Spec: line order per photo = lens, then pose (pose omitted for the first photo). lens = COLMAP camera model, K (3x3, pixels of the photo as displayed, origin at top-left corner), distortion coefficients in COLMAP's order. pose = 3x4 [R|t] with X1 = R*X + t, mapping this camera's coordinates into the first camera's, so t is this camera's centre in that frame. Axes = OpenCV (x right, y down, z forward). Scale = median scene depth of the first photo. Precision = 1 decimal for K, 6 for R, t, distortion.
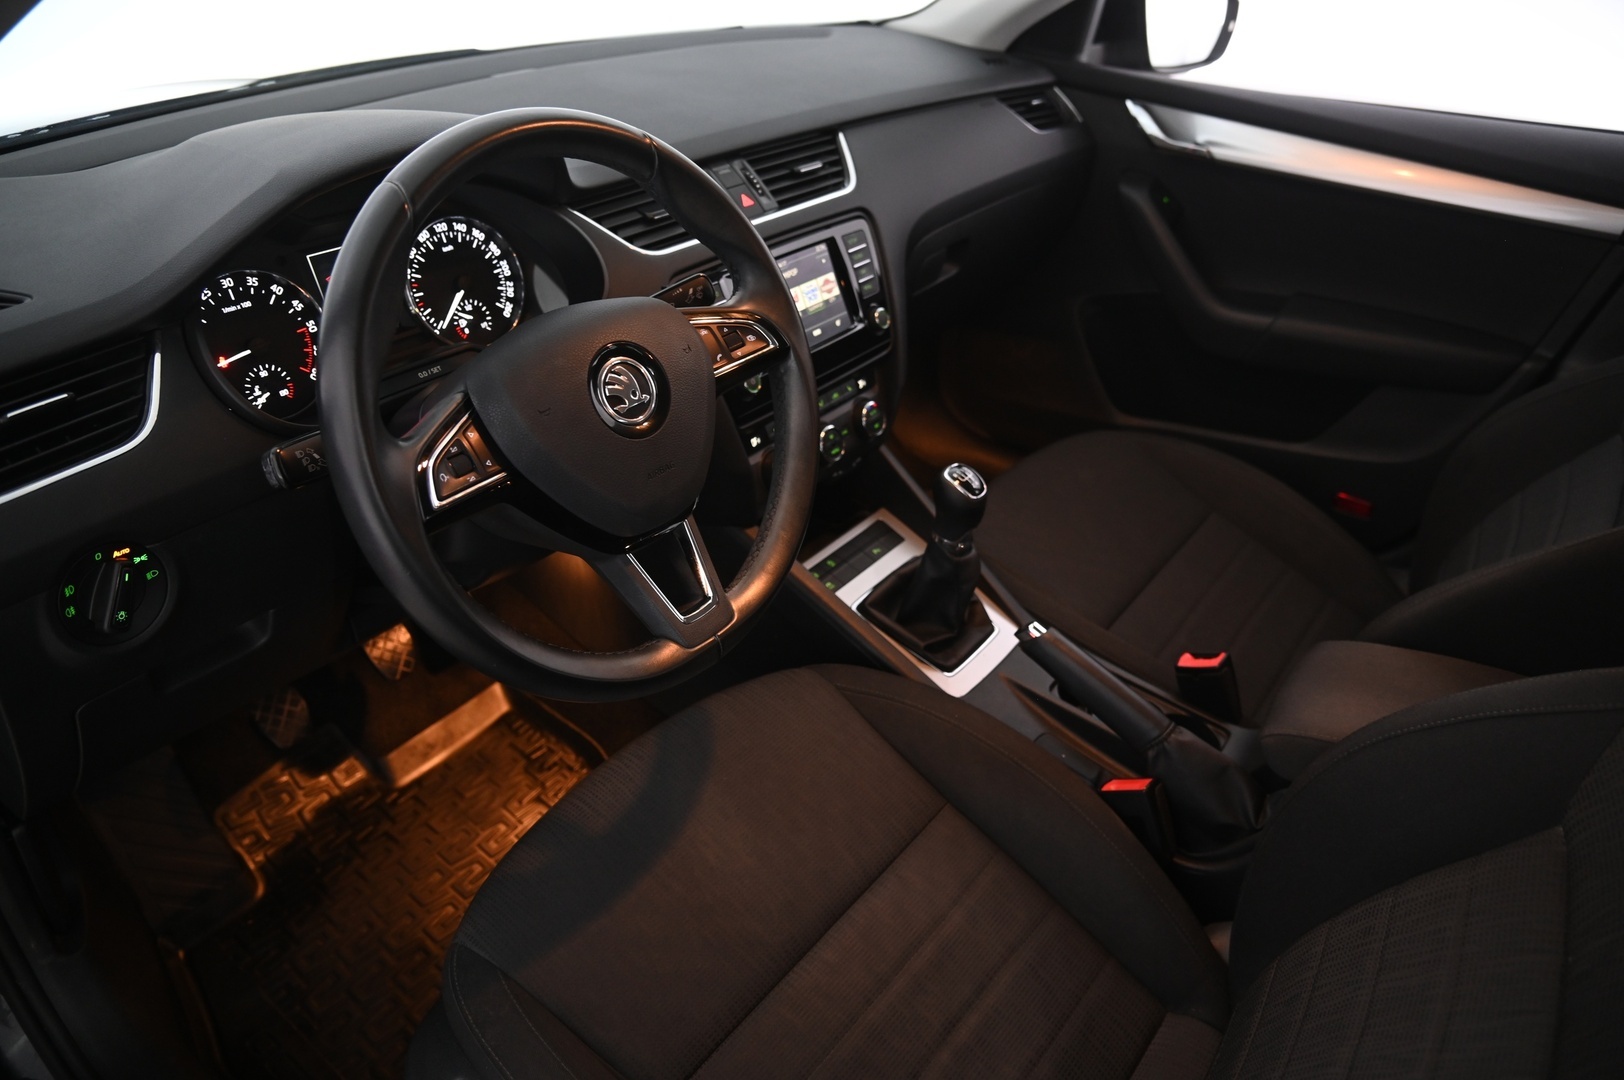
lens RADIAL K [[1102.0, 0, 796.7], [0, 1102.0, 549.7], [0, 0, 1]] dist [-0.115762, 0.054585]
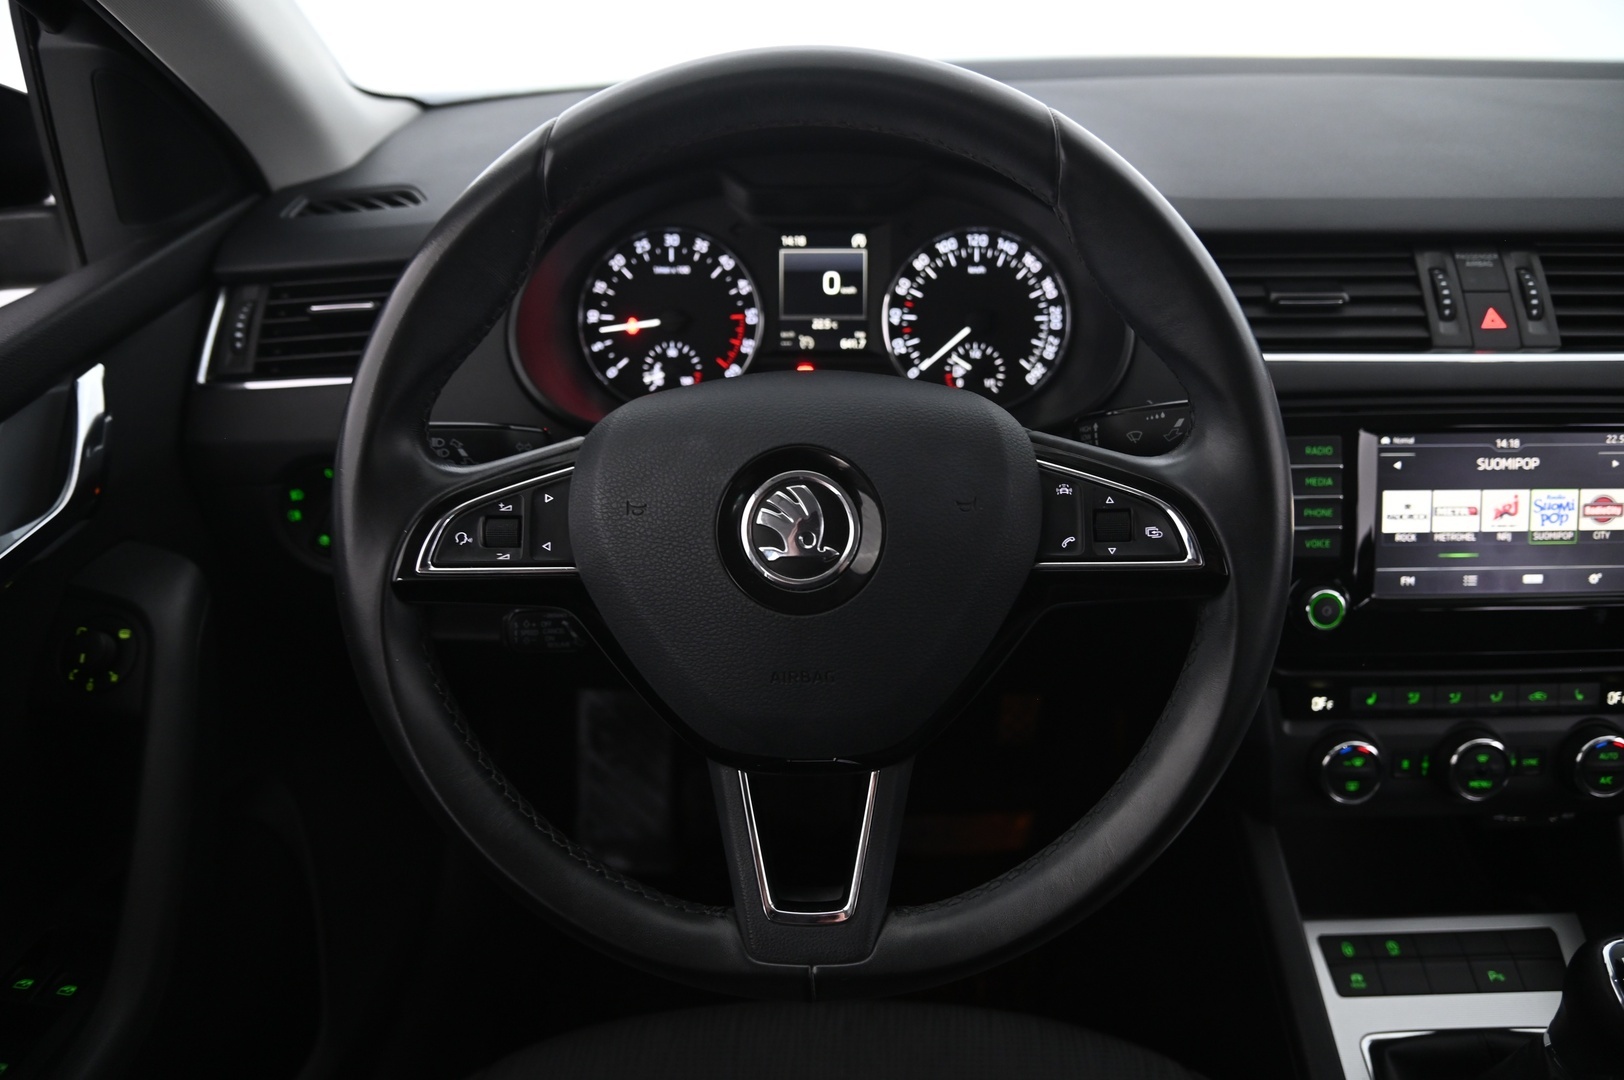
lens RADIAL K [[1102.0, 0, 821.8], [0, 1102.0, 549.0], [0, 0, 1]] dist [-0.115762, 0.054585]
pose [[0.589590, 0.377851, -0.713871, 0.209898], [-0.402852, 0.903616, 0.145565, -0.167583], [0.700067, 0.201761, 0.684981, 0.442424]]
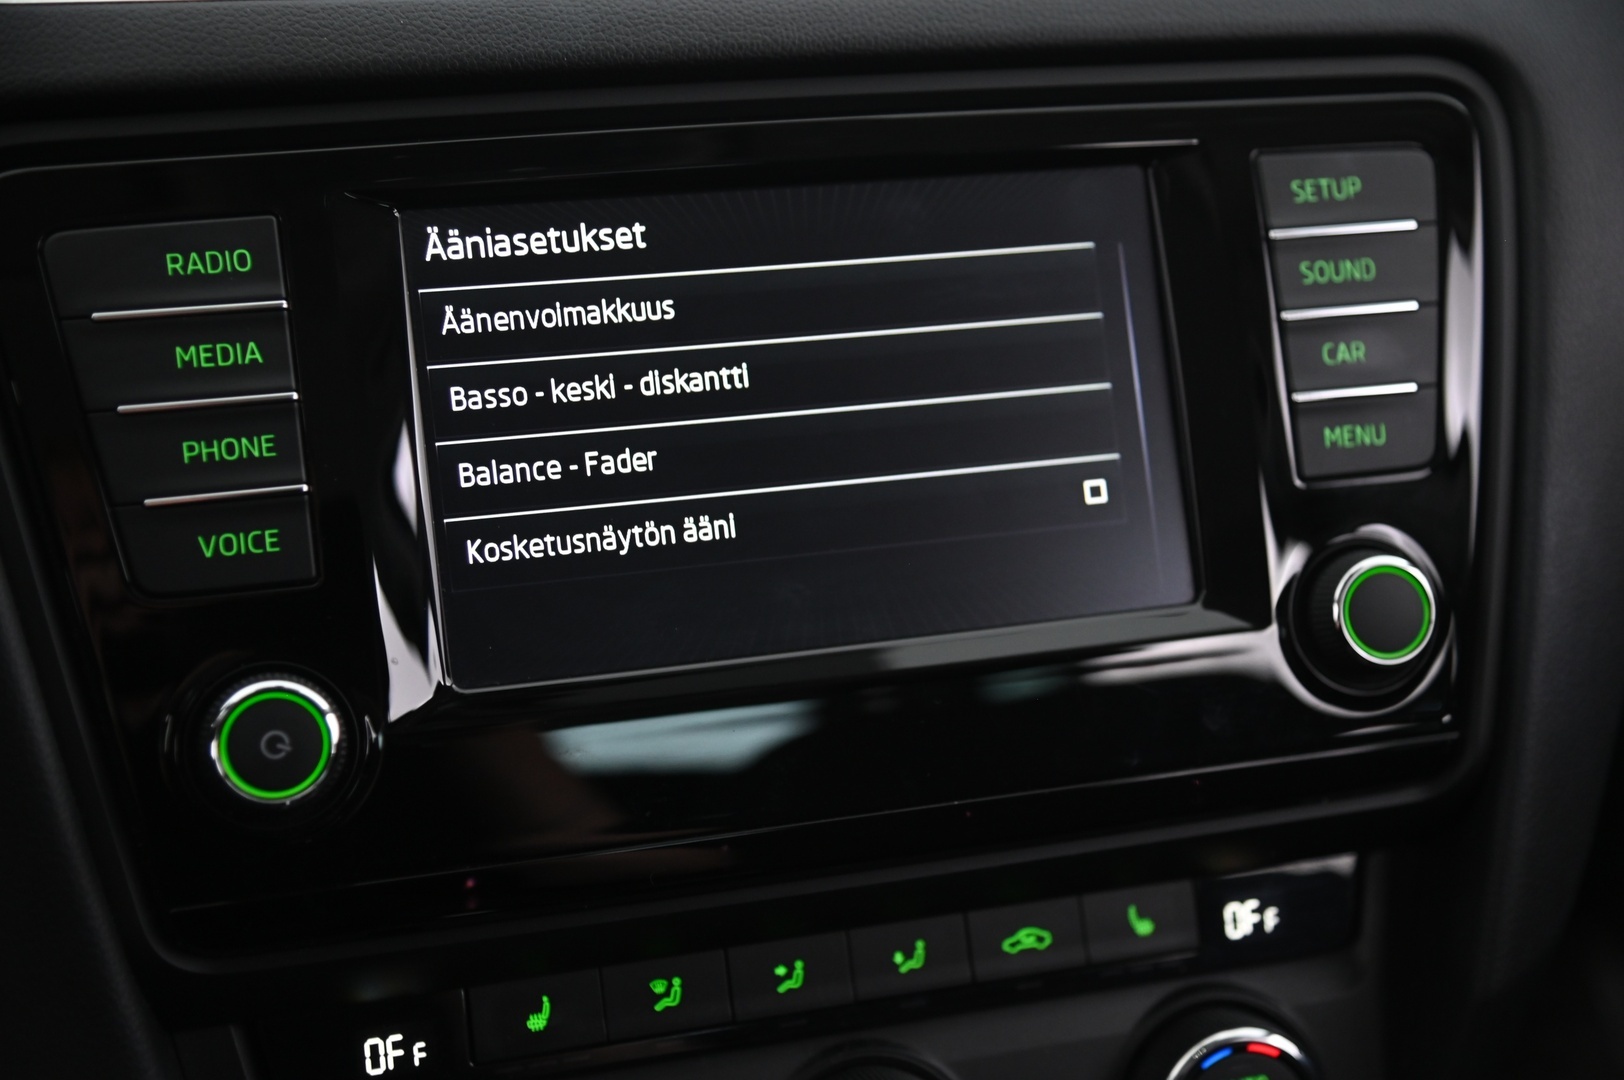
lens RADIAL K [[2248.2, 0, 816.8], [0, 2248.2, 552.9], [0, 0, 1]] dist [0.126496, 0.000000]
pose [[0.809489, 0.202787, -0.551003, 0.253746], [-0.309208, 0.945016, -0.106467, -0.181586], [0.499117, 0.256558, 0.827684, 0.765468]]
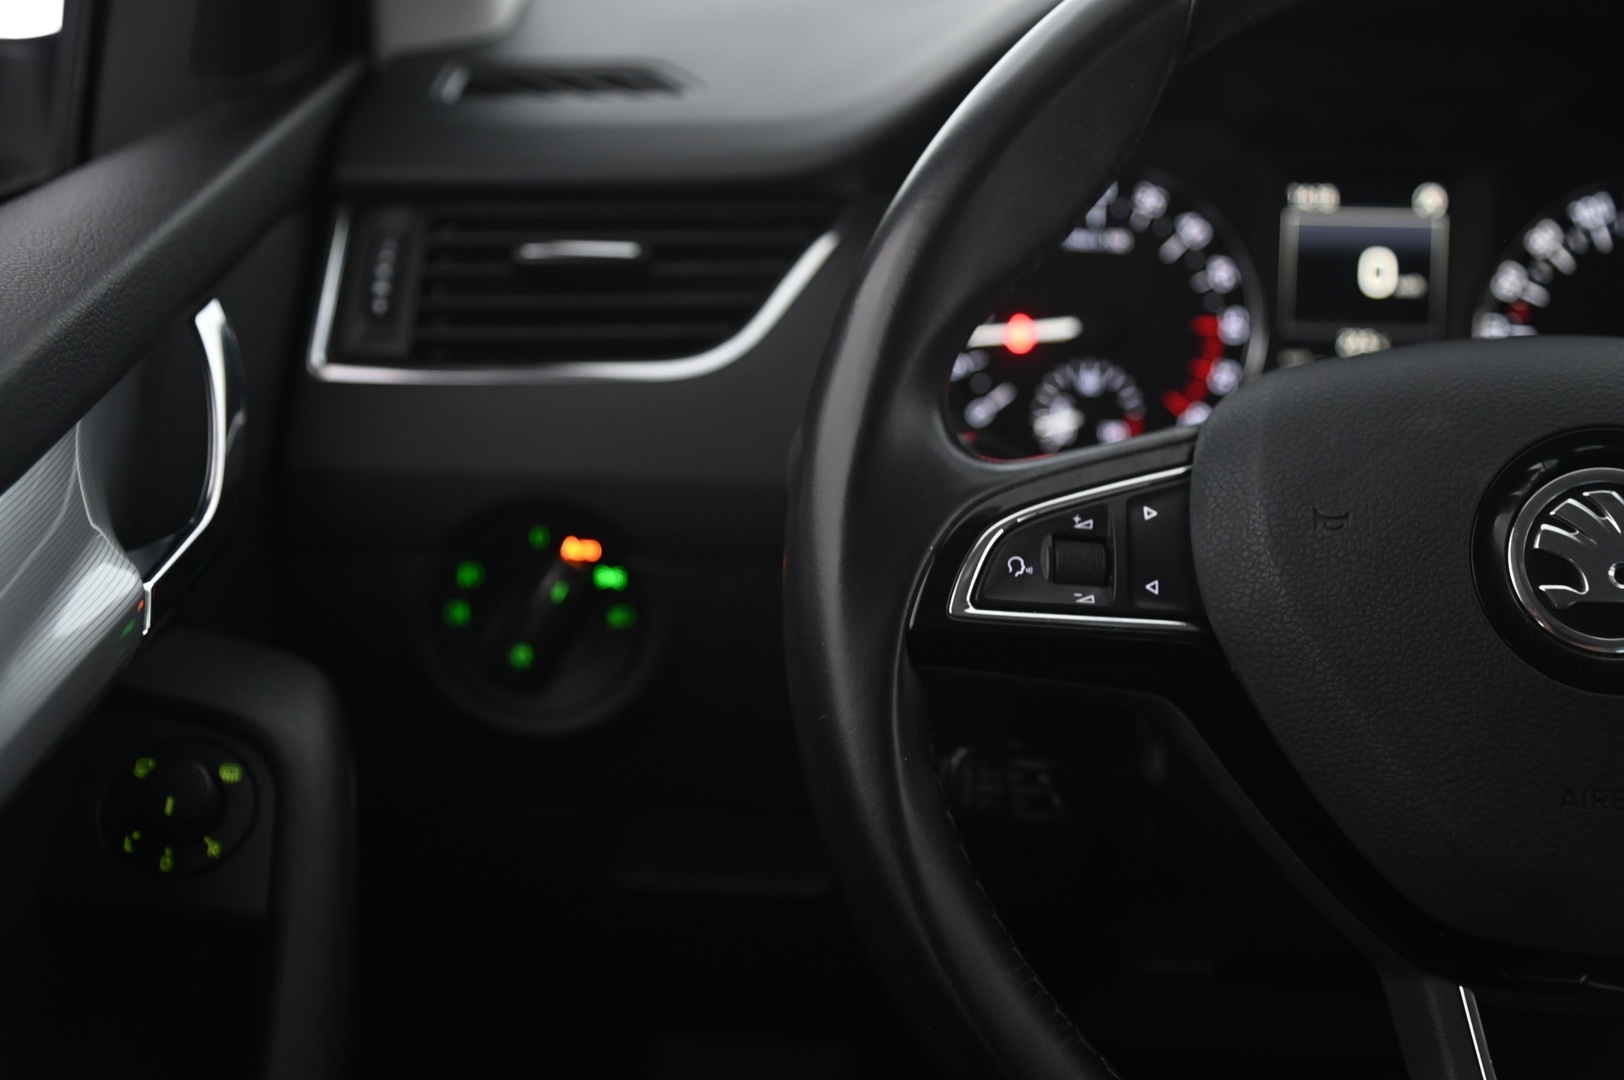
lens RADIAL K [[2476.3, 0, 820.8], [0, 2476.3, 572.0], [0, 0, 1]] dist [0.214018, 0.000000]
pose [[0.593992, 0.255256, -0.762901, 0.251609], [-0.437457, 0.898348, -0.040028, 0.006563], [0.675133, 0.357513, 0.645275, 0.199874]]
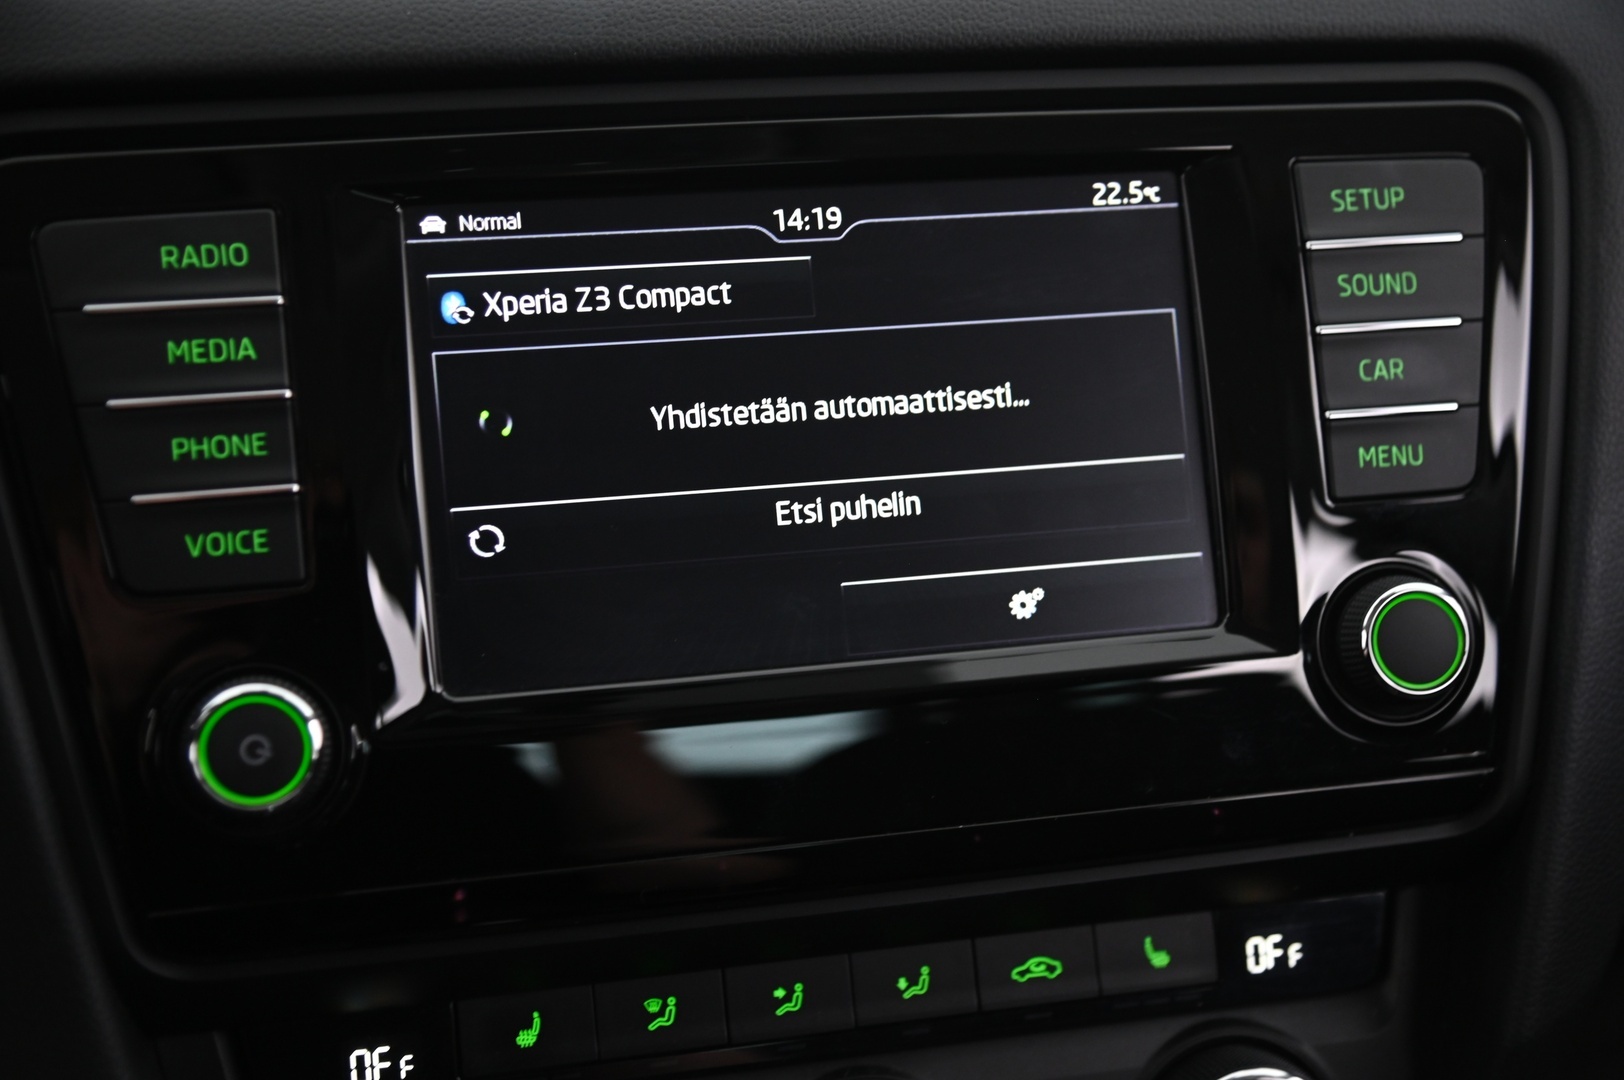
lens RADIAL K [[2248.2, 0, 819.9], [0, 2248.2, 552.3], [0, 0, 1]] dist [0.126496, 0.000000]
pose [[0.778122, 0.222613, -0.587341, 0.261569], [-0.335973, 0.937587, -0.089742, -0.192389], [0.530706, 0.267160, 0.804348, 0.785098]]
